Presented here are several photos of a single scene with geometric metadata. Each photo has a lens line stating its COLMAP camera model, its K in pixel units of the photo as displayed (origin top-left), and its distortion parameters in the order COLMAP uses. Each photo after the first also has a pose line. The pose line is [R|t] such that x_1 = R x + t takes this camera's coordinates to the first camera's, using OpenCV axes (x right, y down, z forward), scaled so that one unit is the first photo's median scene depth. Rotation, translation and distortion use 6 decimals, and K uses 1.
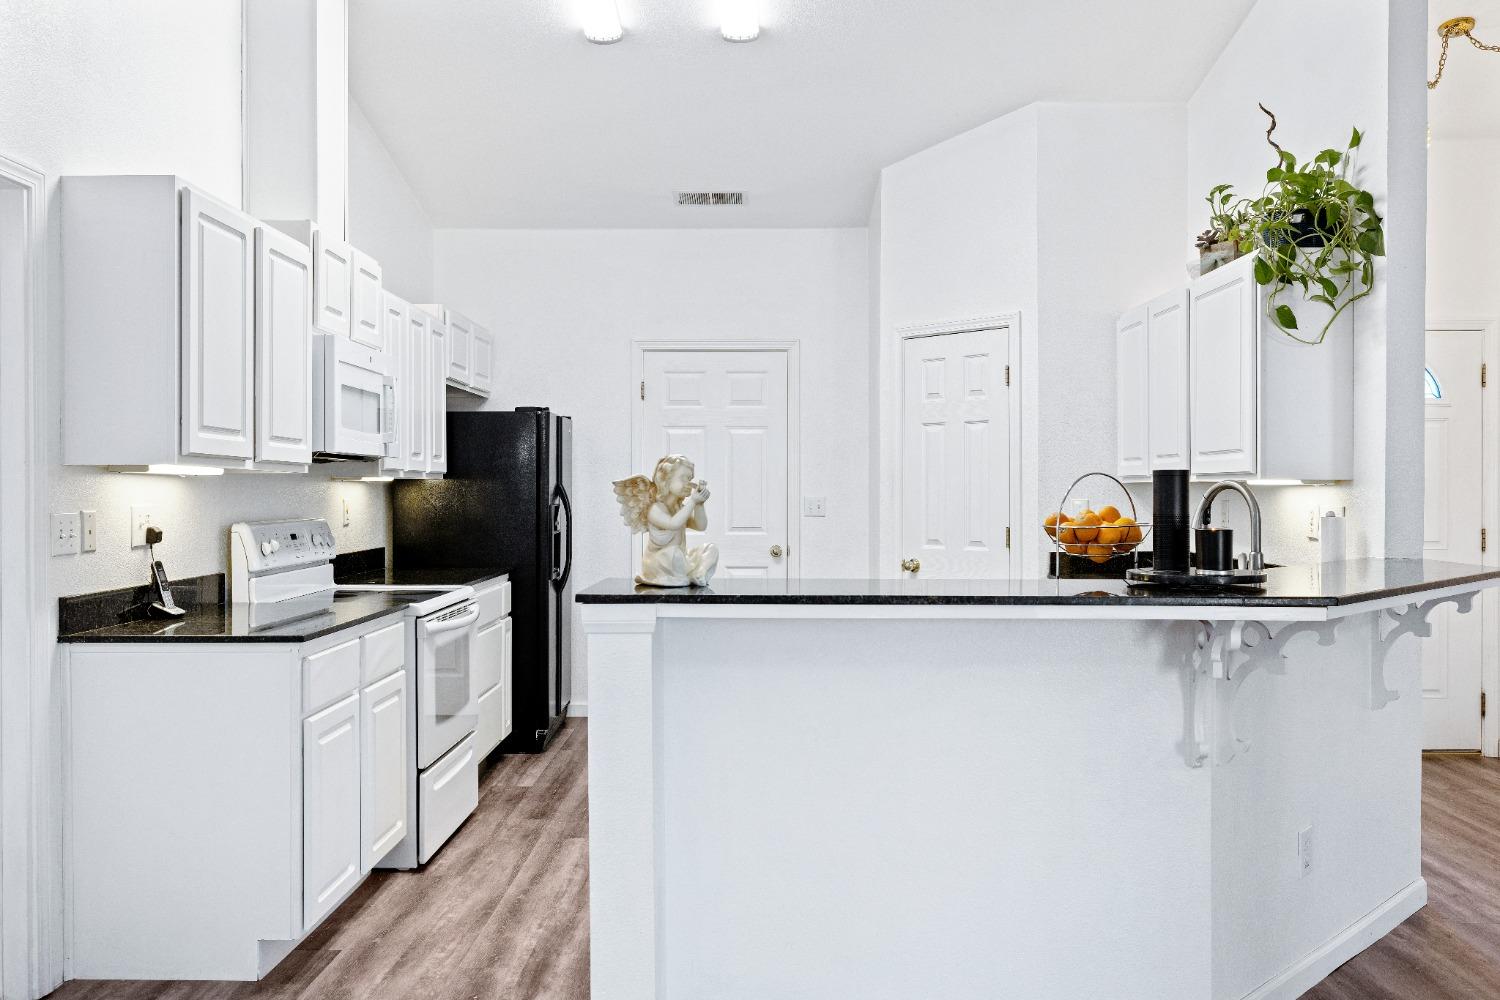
lens RADIAL K [[1228.2, 0, 751.4], [0, 1228.2, 487.3], [0, 0, 1]] dist [0.001394, 0.000277]
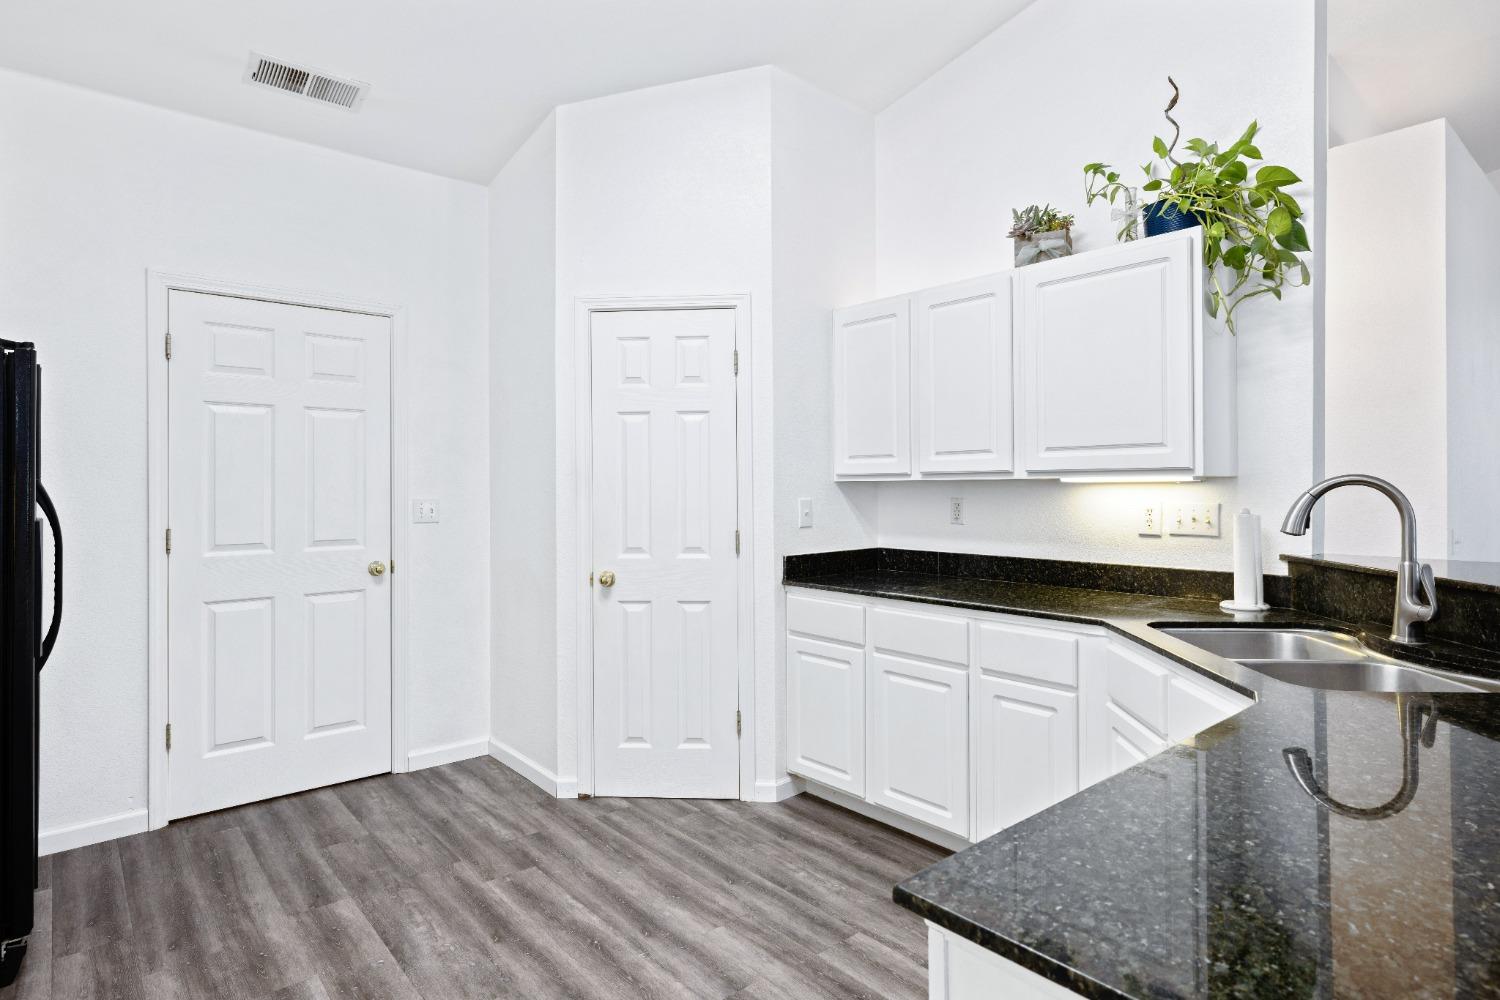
lens RADIAL K [[808.1, 0, 773.1], [0, 808.1, 491.0], [0, 0, 1]] dist [-0.004871, 0.000630]
pose [[0.742766, -0.007845, 0.669505, -0.238407], [0.005638, 0.999969, 0.005462, 0.000857], [-0.669527, -0.000283, 0.742788, 0.765189]]
